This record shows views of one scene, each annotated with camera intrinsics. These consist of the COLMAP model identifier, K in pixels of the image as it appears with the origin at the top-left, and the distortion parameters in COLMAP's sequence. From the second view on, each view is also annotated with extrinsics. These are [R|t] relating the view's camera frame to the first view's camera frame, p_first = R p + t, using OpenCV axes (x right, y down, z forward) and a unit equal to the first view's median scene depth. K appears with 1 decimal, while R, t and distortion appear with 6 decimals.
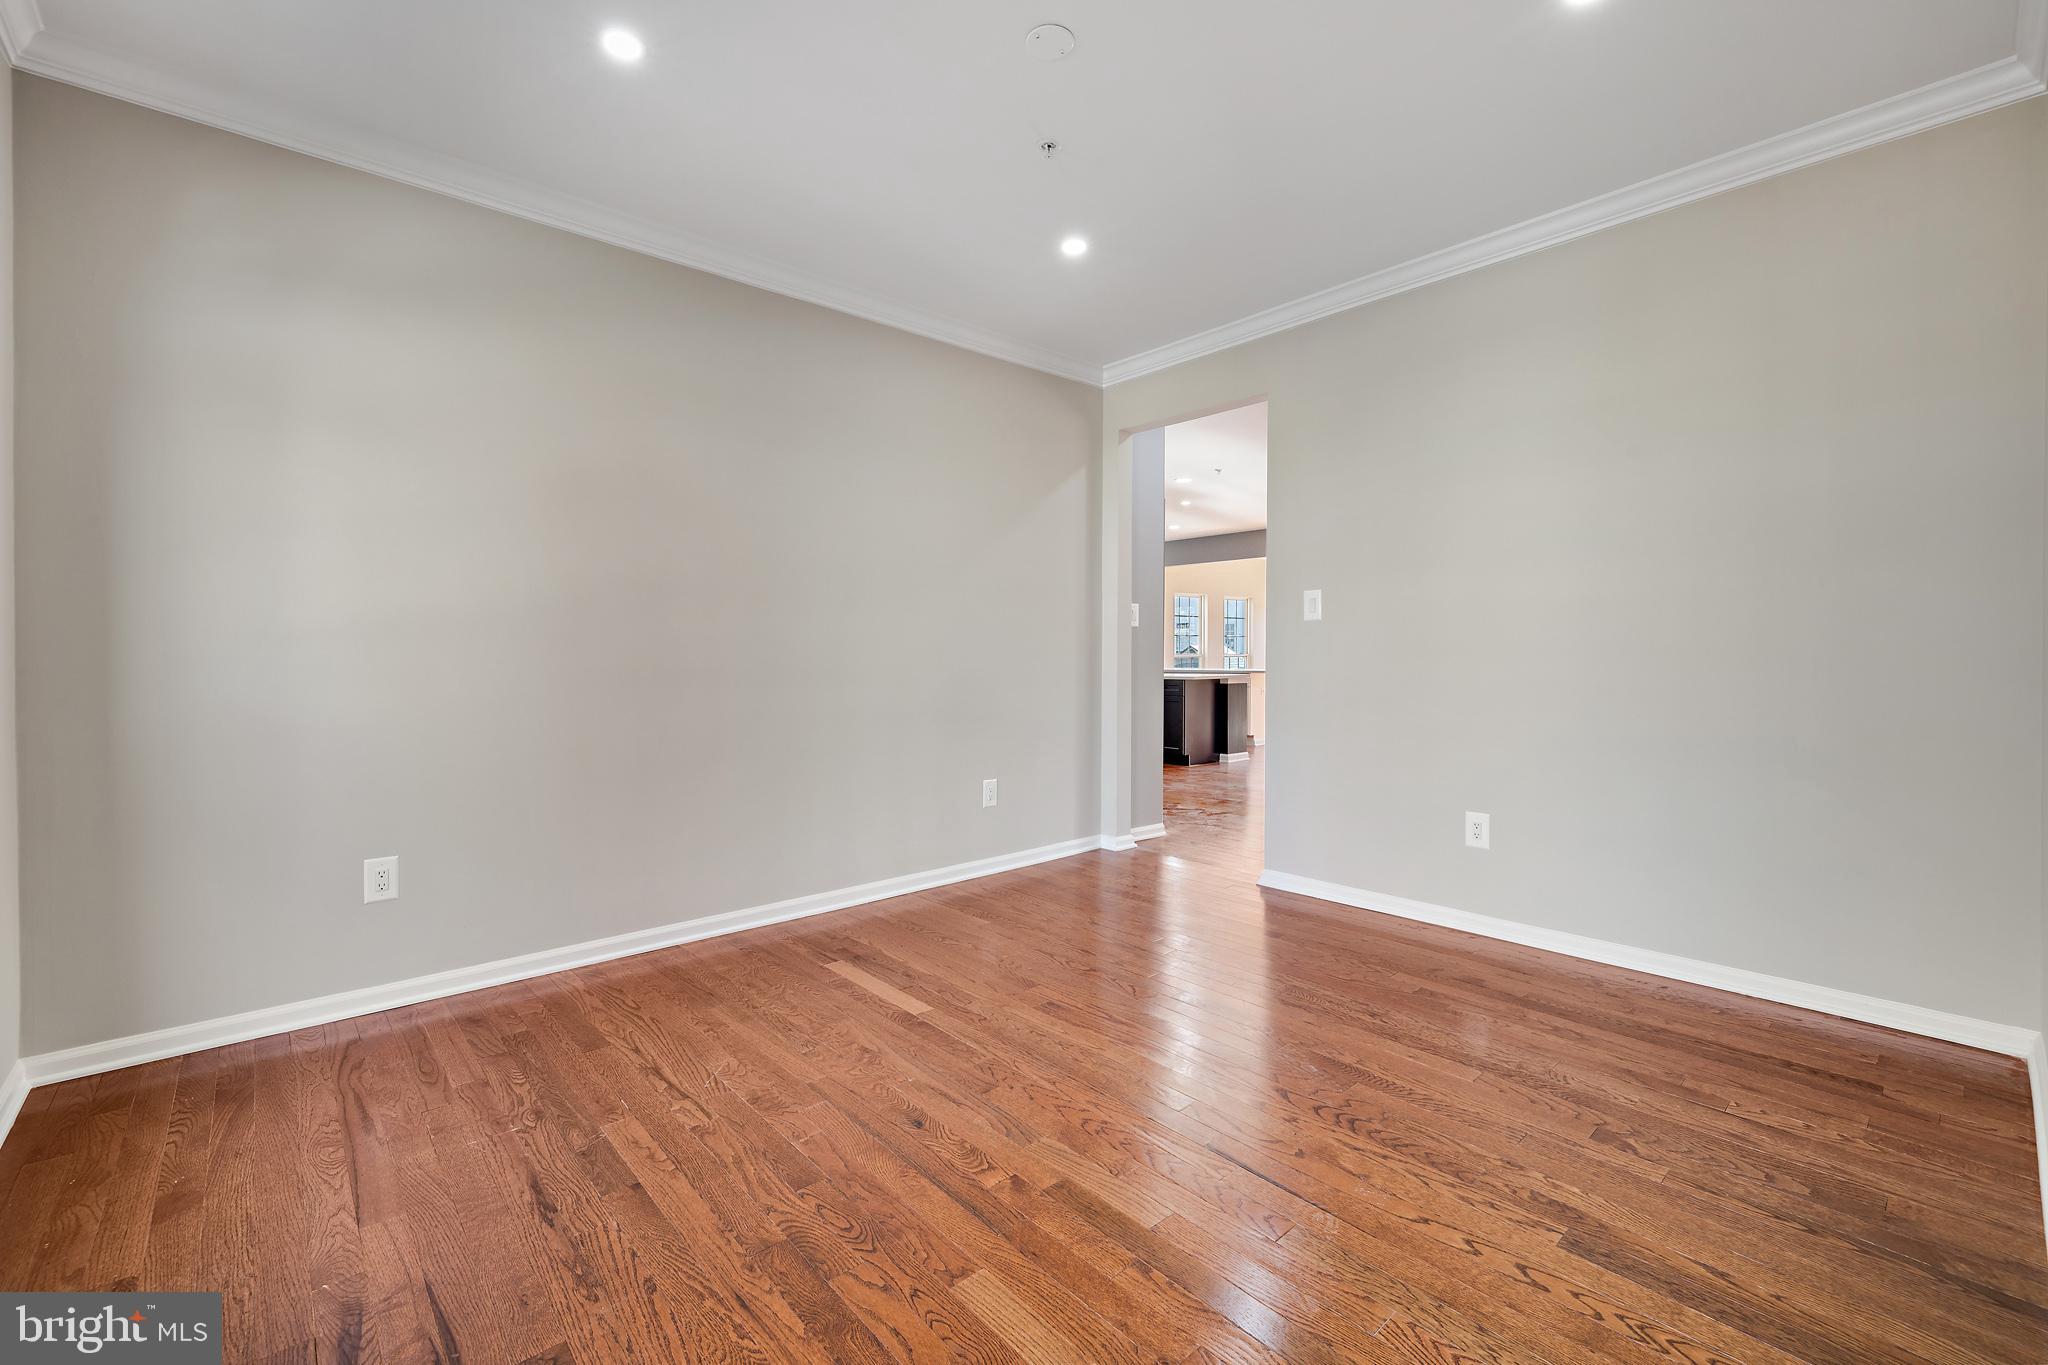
lens RADIAL K [[879.8, 0, 1024.0], [0, 879.8, 682.5], [0, 0, 1]] dist [-0.000248, -0.000046]
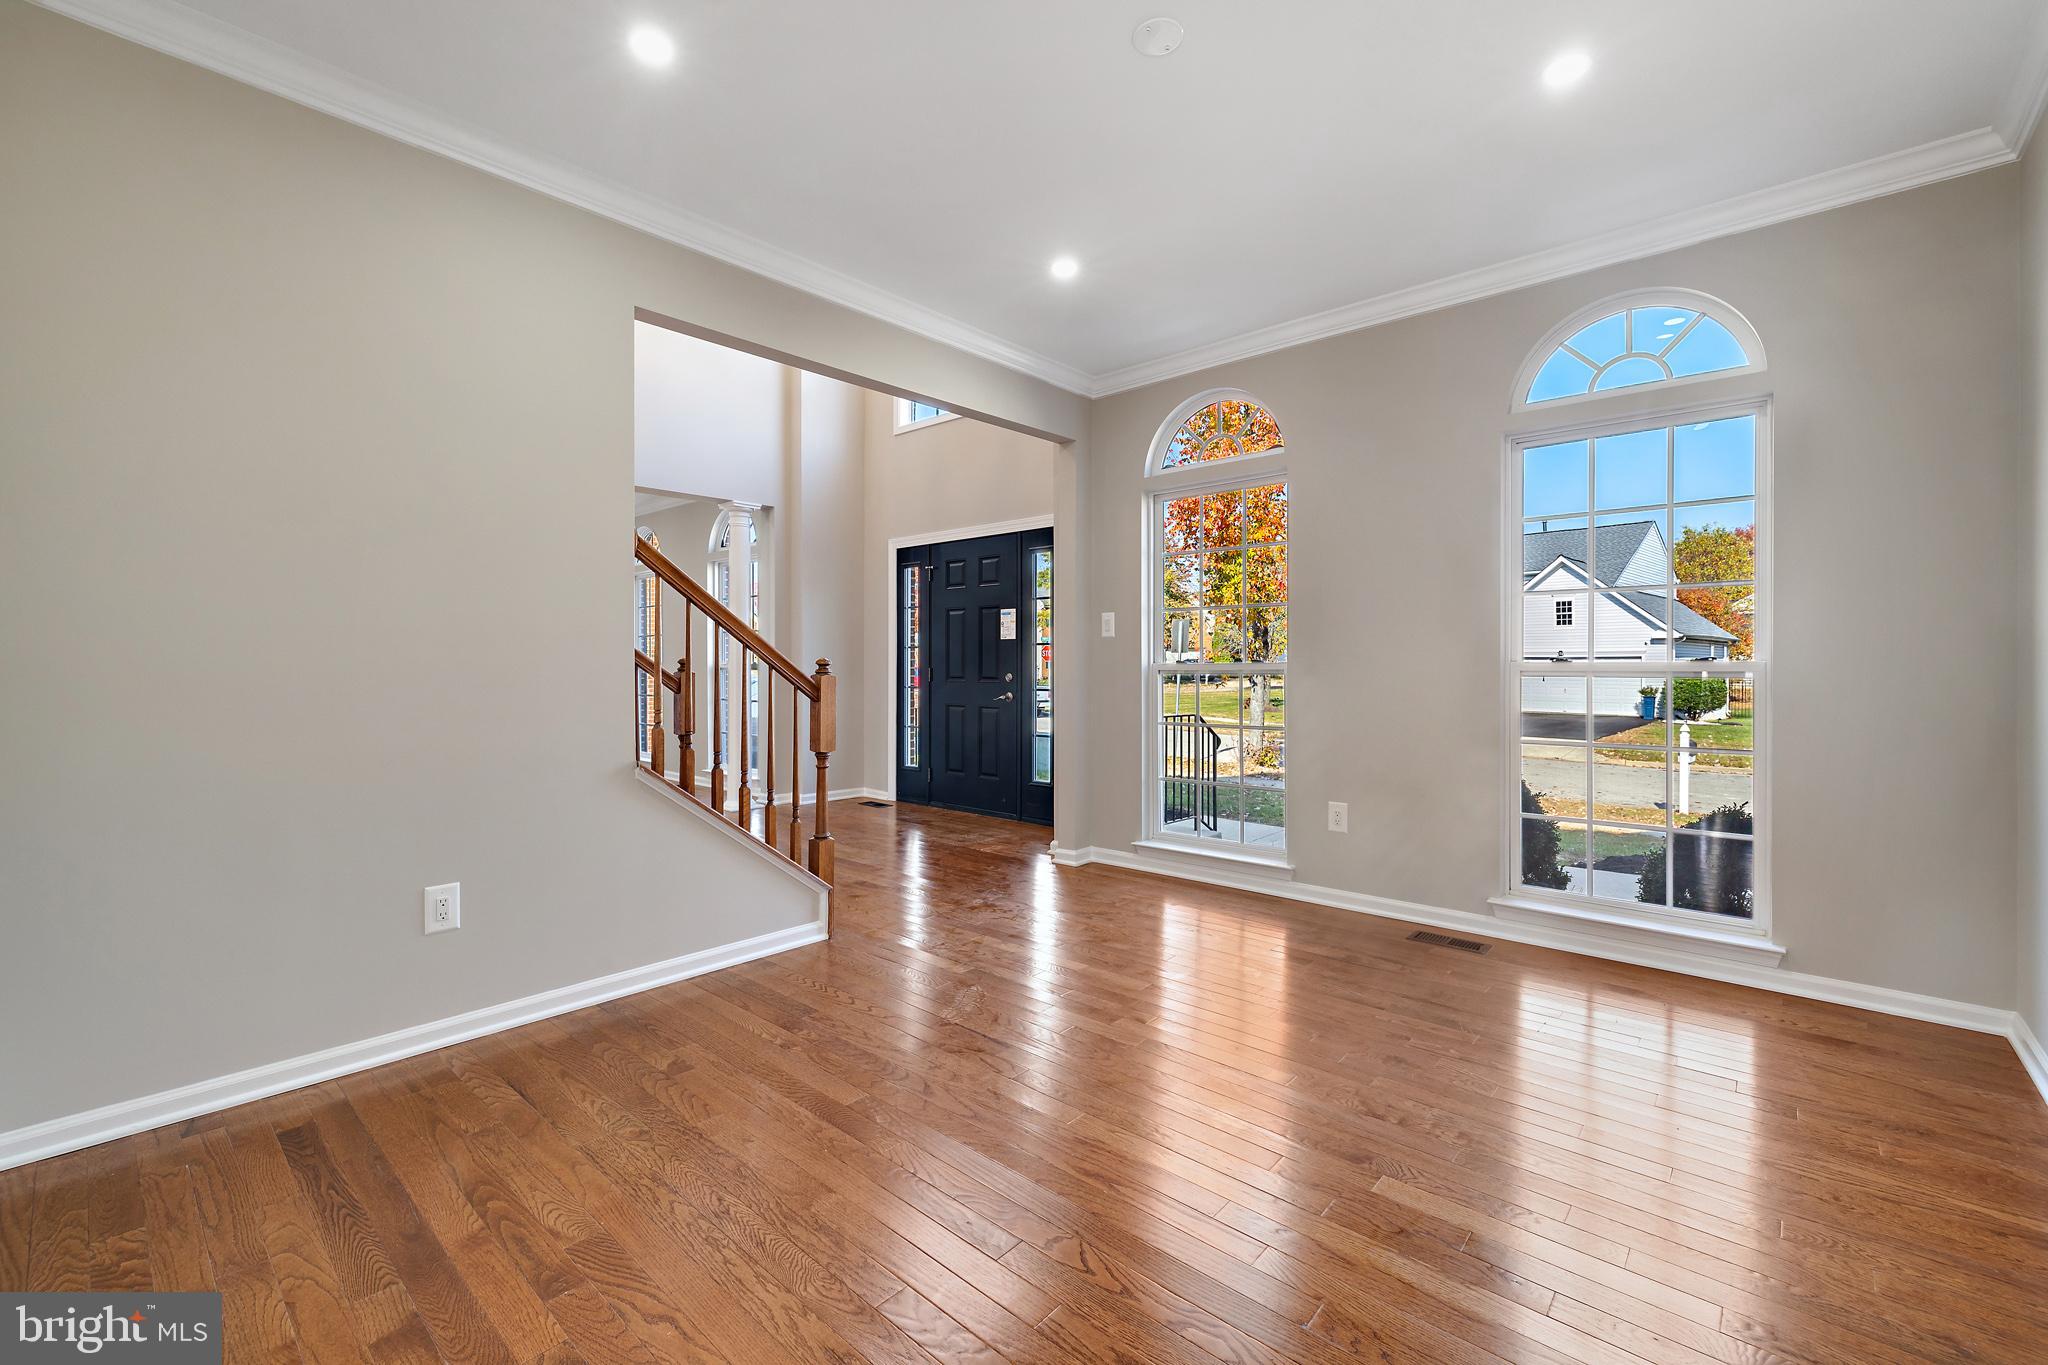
lens RADIAL K [[852.3, 0, 1024.0], [0, 852.3, 682.5], [0, 0, 1]] dist [0.002698, 0.000151]
pose [[-0.993582, 0.003317, -0.113069, 0.316028], [-0.002024, 0.998889, 0.047091, -0.066912], [0.113100, 0.047017, -0.992471, 2.136343]]
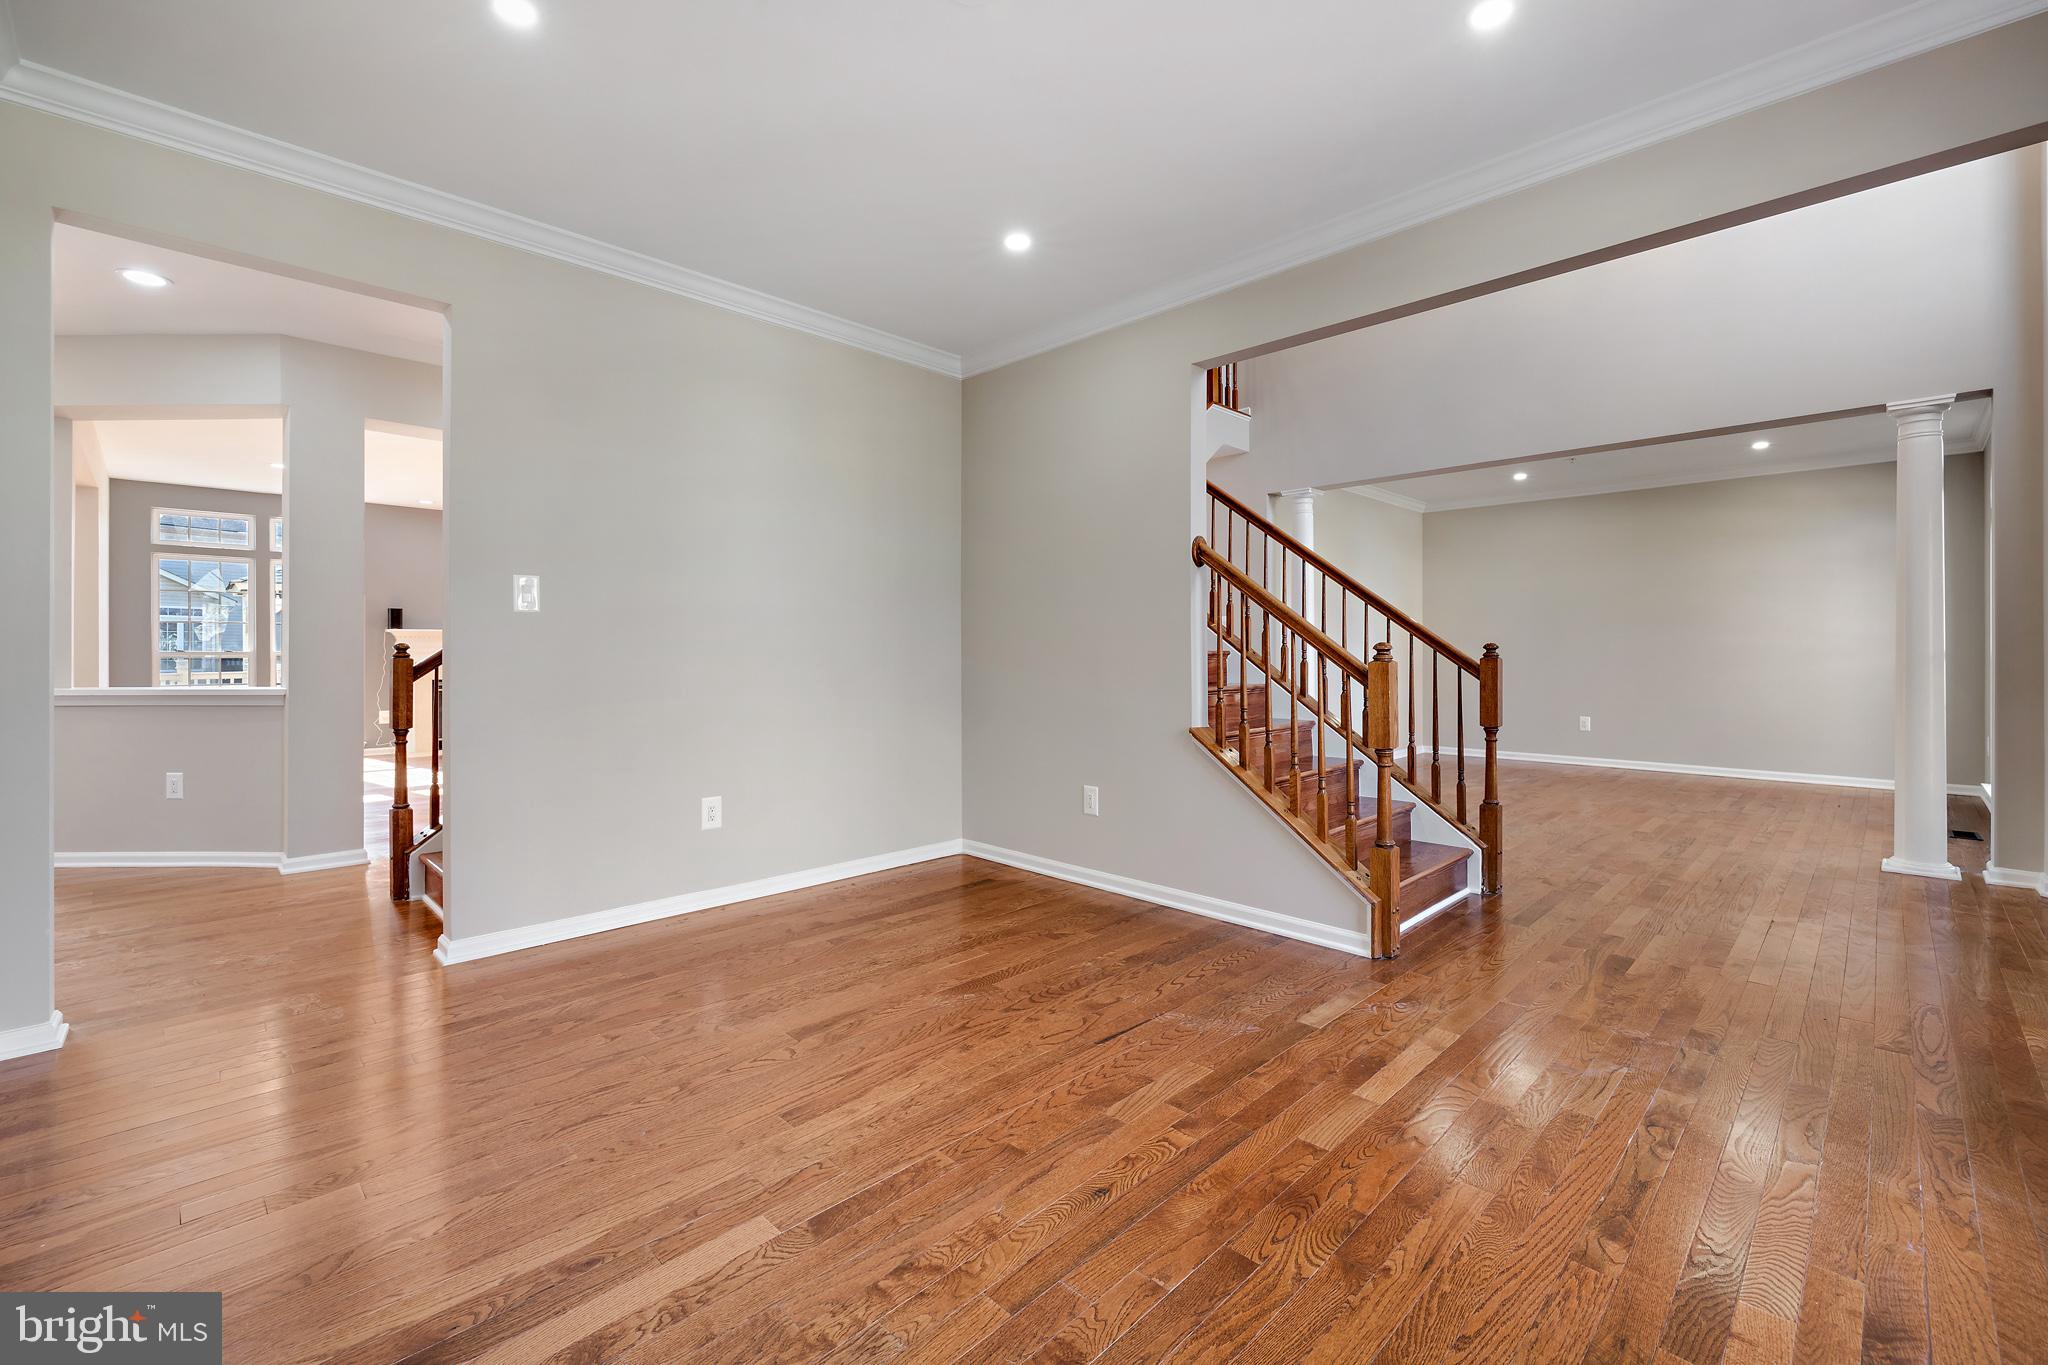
lens RADIAL K [[852.3, 0, 1024.0], [0, 852.3, 682.5], [0, 0, 1]] dist [0.002698, 0.000151]
pose [[-0.062268, -0.033111, 0.997510, -0.946536], [0.030860, 0.998908, 0.035084, -0.034885], [-0.997582, 0.032968, -0.061178, 1.115703]]
